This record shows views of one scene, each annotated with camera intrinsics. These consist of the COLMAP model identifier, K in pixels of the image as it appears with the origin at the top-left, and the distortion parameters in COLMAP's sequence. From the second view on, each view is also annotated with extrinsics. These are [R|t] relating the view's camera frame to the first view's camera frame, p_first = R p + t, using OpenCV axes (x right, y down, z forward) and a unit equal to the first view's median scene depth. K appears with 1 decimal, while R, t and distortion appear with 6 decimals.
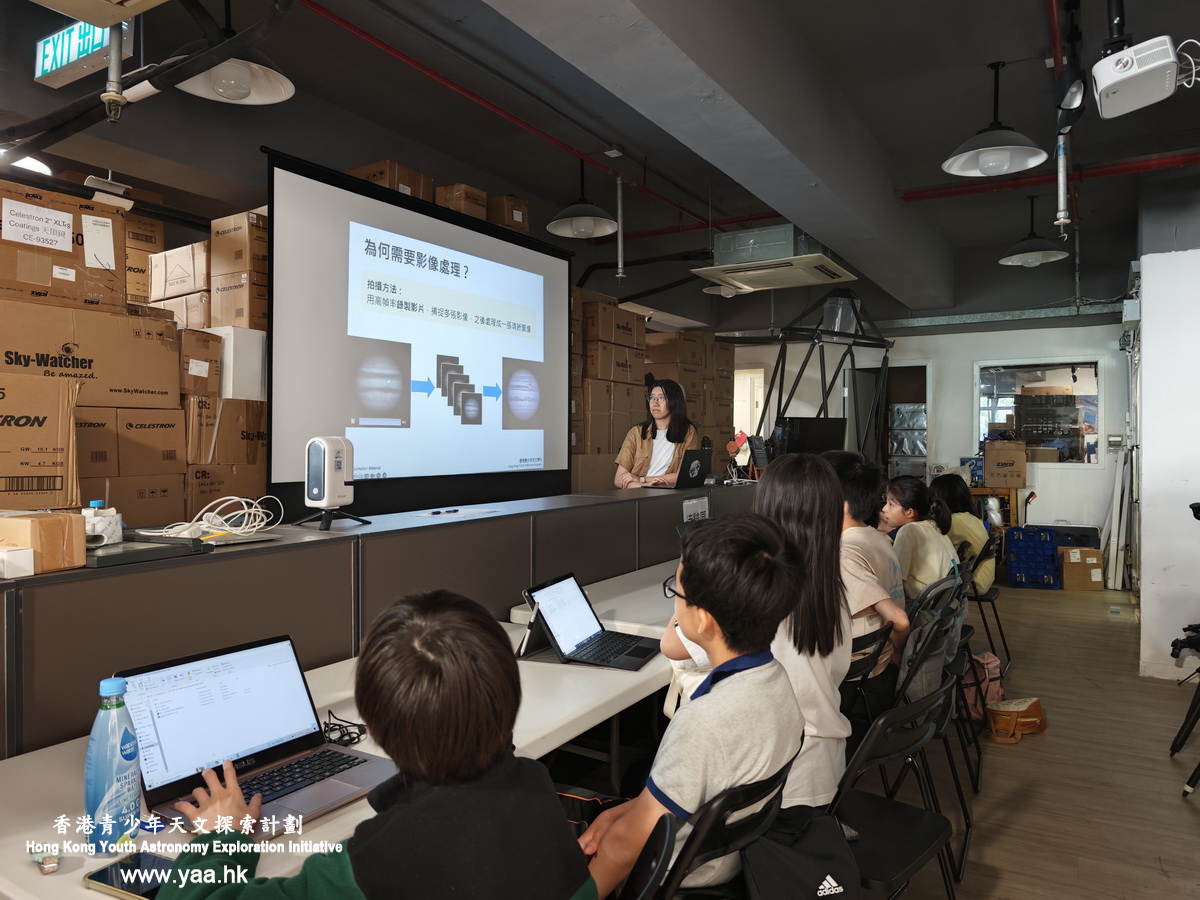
lens RADIAL K [[812.8, 0, 607.8], [0, 812.8, 447.3], [0, 0, 1]] dist [0.006941, -0.002570]
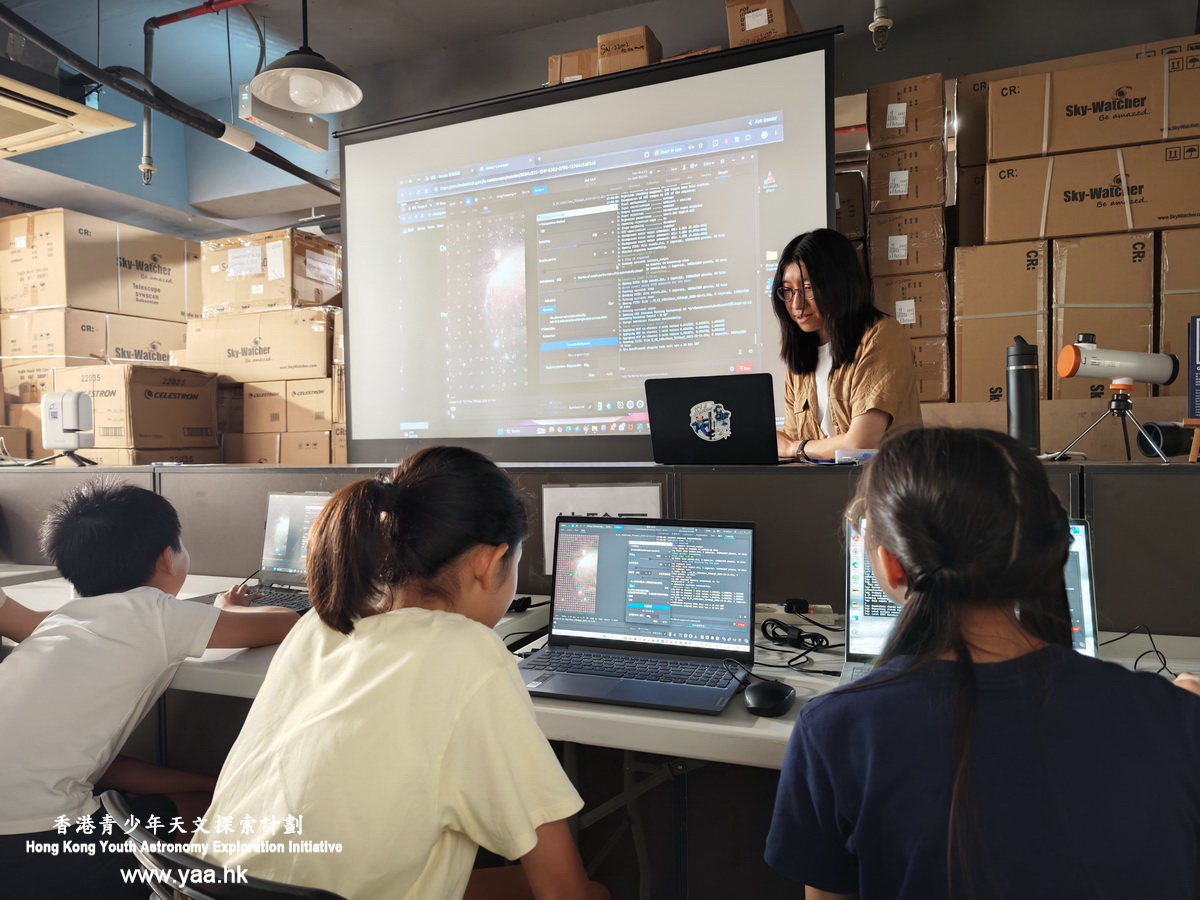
lens RADIAL K [[812.8, 0, 604.9], [0, 812.8, 446.5], [0, 0, 1]] dist [0.006941, -0.002570]
pose [[0.165790, 0.013997, -0.986062, 0.543745], [0.016250, 0.999725, 0.016923, 0.030713], [0.986027, -0.018830, 0.165517, 0.878338]]
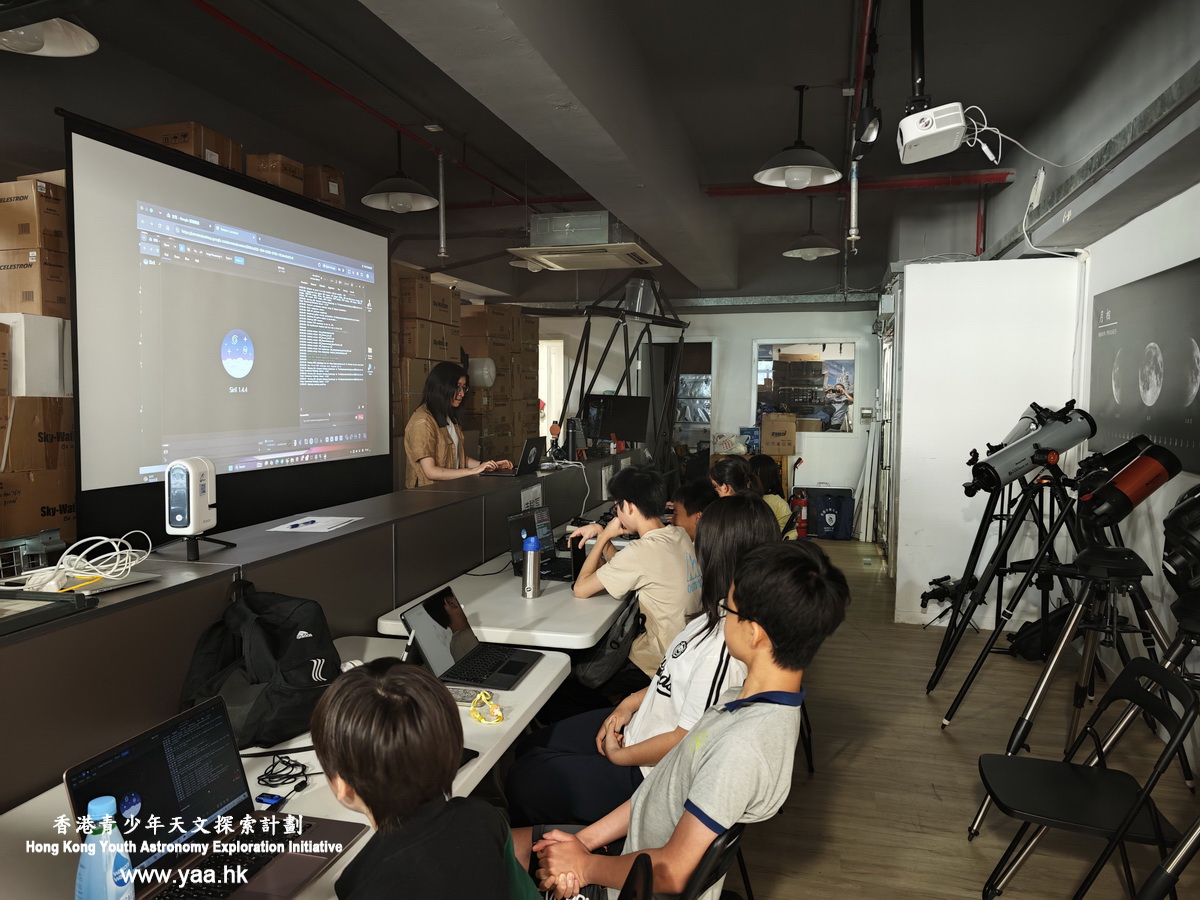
lens RADIAL K [[812.8, 0, 599.7], [0, 812.8, 449.8], [0, 0, 1]] dist [0.006941, -0.002570]
pose [[0.964554, -0.013693, 0.263531, -0.074200], [-0.002593, 0.998113, 0.061352, -0.044561], [-0.263874, -0.059860, 0.962698, -0.012563]]
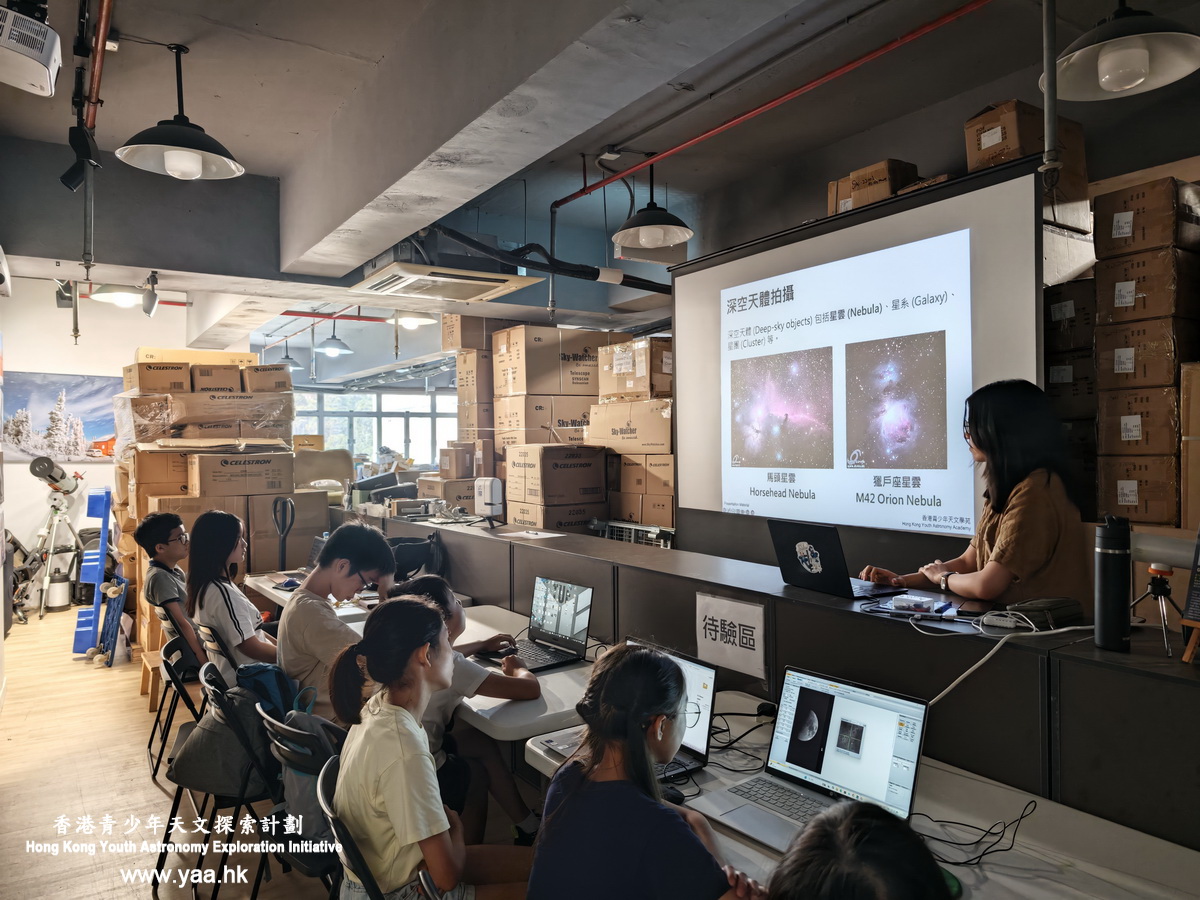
lens RADIAL K [[812.8, 0, 608.8], [0, 812.8, 444.5], [0, 0, 1]] dist [0.006941, -0.002570]
pose [[-0.414977, 0.014837, -0.909711, 0.677757], [0.014251, 0.999850, 0.009806, -0.059691], [0.909720, -0.008895, -0.415126, 1.116893]]
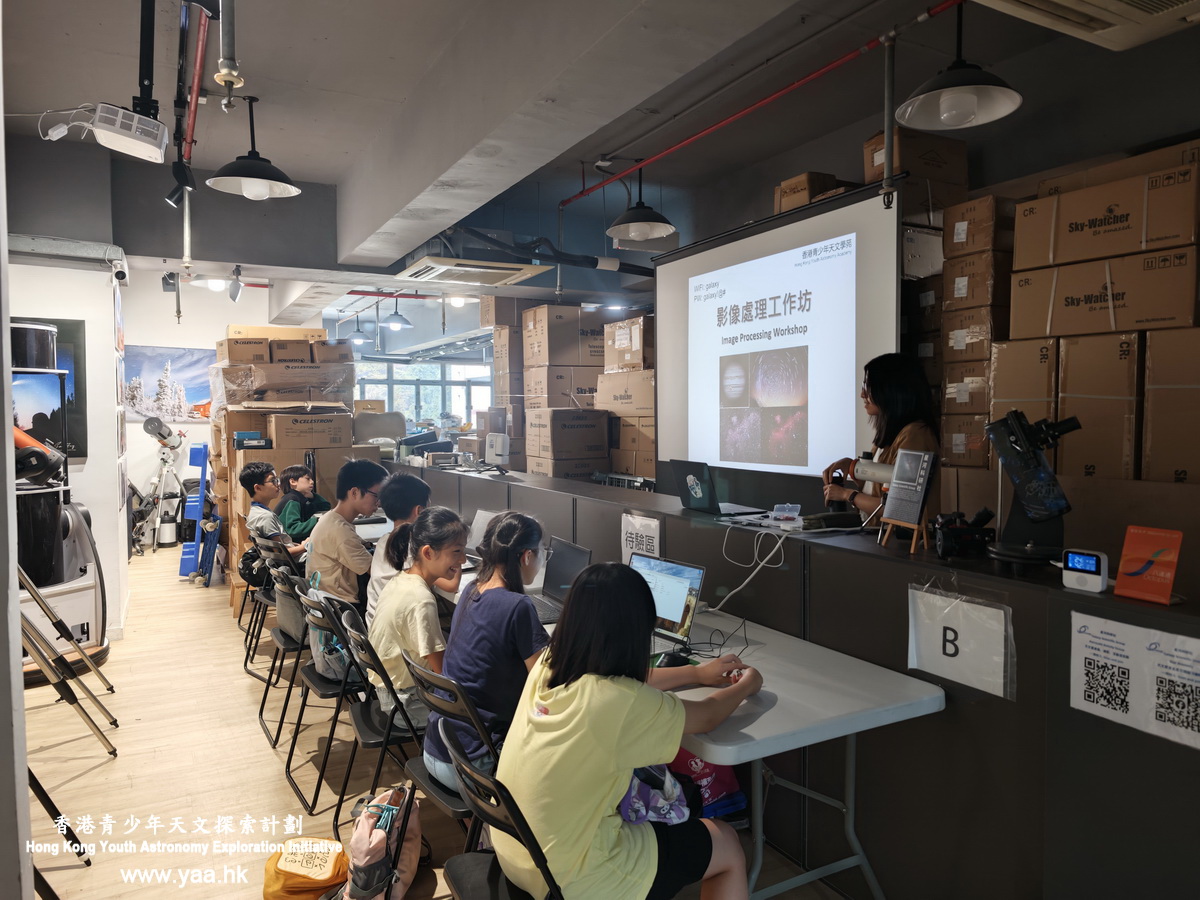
lens RADIAL K [[812.8, 0, 605.2], [0, 812.8, 446.1], [0, 0, 1]] dist [0.006941, -0.002570]
pose [[-0.501096, 0.045291, -0.864206, 0.808489], [0.008425, 0.998838, 0.047462, -0.049291], [0.865350, 0.016502, -0.500895, 1.318435]]
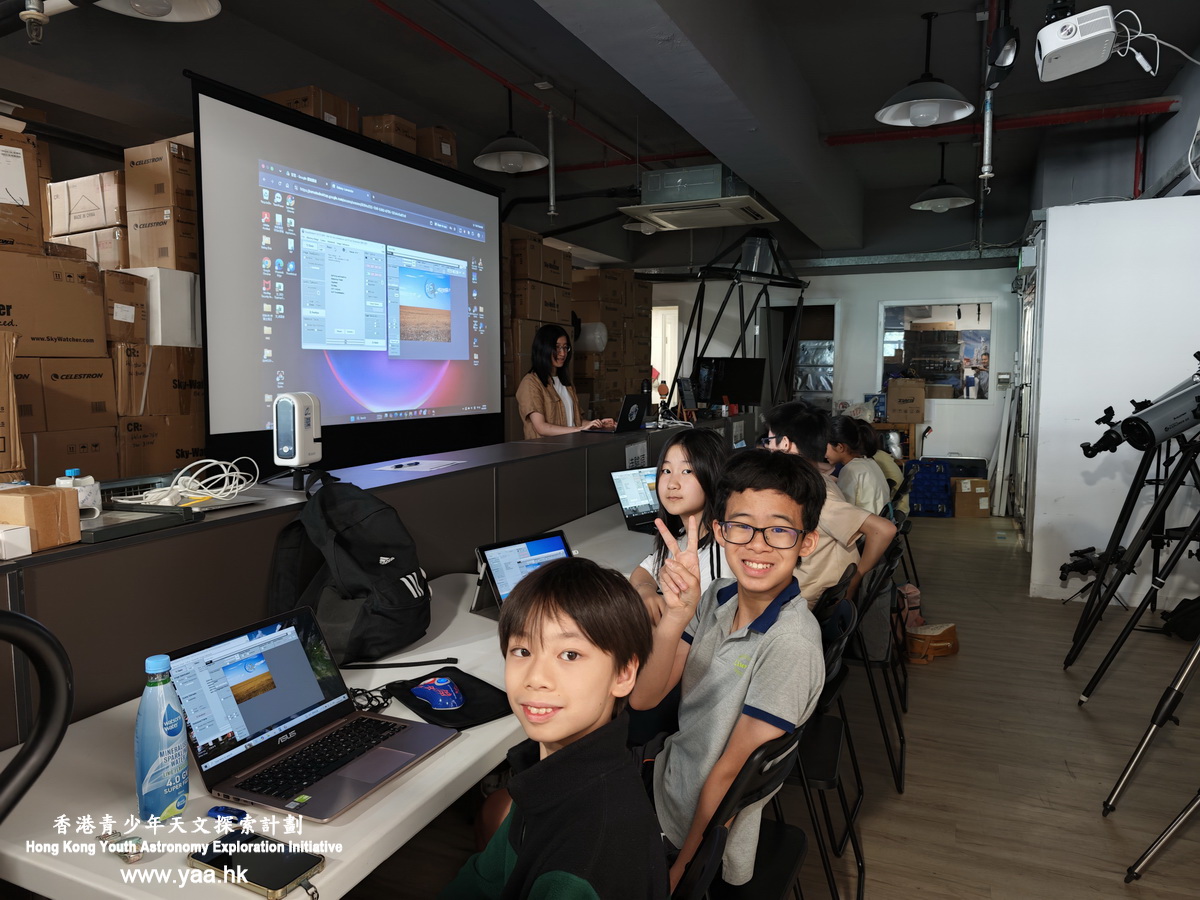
lens RADIAL K [[812.8, 0, 601.2], [0, 812.8, 445.7], [0, 0, 1]] dist [0.006941, -0.002570]
pose [[0.992697, -0.012127, 0.120020, -0.054788], [0.002161, 0.996563, 0.082814, -0.016172], [-0.120611, -0.081950, 0.989311, -0.003021]]
